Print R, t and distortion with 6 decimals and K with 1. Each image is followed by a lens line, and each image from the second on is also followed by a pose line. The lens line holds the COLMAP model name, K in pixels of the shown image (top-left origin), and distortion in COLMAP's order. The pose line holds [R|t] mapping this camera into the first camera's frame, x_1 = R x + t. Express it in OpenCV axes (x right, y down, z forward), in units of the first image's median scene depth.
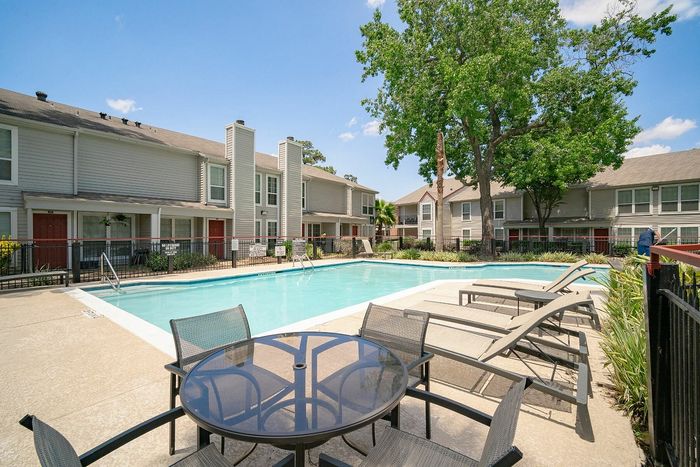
lens RADIAL K [[304.2, 0, 348.5], [0, 304.2, 233.2], [0, 0, 1]] dist [0.000317, 0.000205]
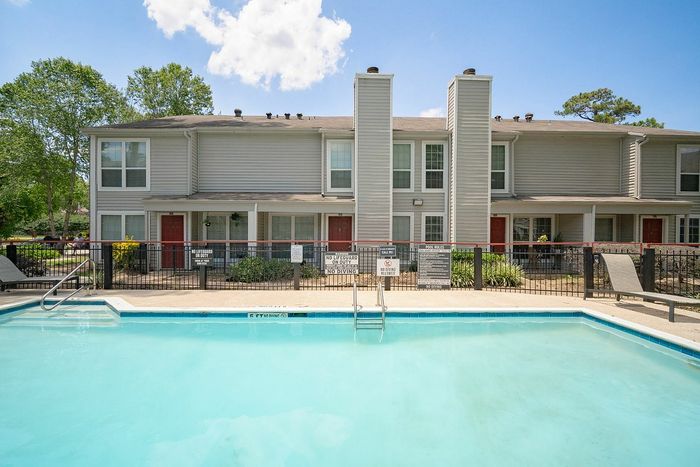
lens RADIAL K [[319.4, 0, 350.1], [0, 319.4, 229.9], [0, 0, 1]] dist [-0.010756, -0.000018]
pose [[0.625121, 0.000255, -0.780528, 0.155531], [-0.002995, 0.999993, -0.002072, -0.007829], [0.780522, 0.003632, 0.625117, 0.479113]]
